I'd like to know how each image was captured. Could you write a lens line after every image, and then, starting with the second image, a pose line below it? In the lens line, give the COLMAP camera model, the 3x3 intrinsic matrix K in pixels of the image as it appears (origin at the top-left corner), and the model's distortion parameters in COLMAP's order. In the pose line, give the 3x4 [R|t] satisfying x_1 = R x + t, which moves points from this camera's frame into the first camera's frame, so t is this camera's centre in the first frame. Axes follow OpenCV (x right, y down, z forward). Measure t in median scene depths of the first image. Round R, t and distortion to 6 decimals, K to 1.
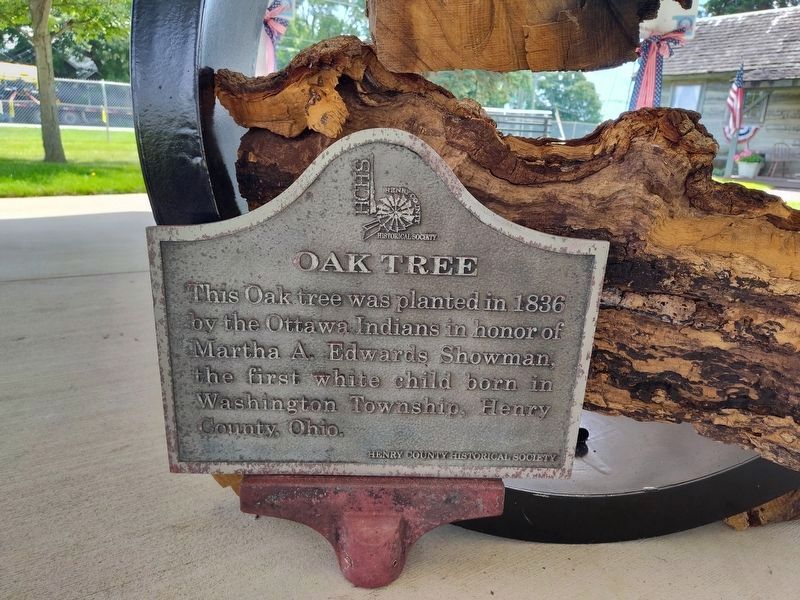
lens RADIAL K [[565.8, 0, 400.0], [0, 565.8, 300.0], [0, 0, 1]] dist [-0.005972, -0.001495]
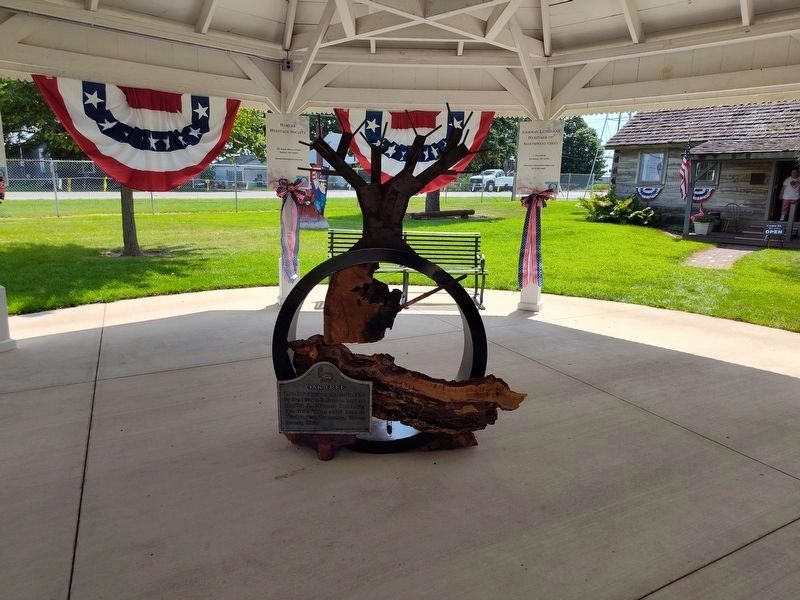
lens RADIAL K [[565.8, 0, 400.0], [0, 565.8, 300.0], [0, 0, 1]] dist [-0.005972, -0.001495]
pose [[0.999267, -0.019094, -0.033177, 0.687036], [0.016948, 0.997820, -0.063784, -0.427719], [0.034322, 0.063175, 0.997412, -3.359406]]
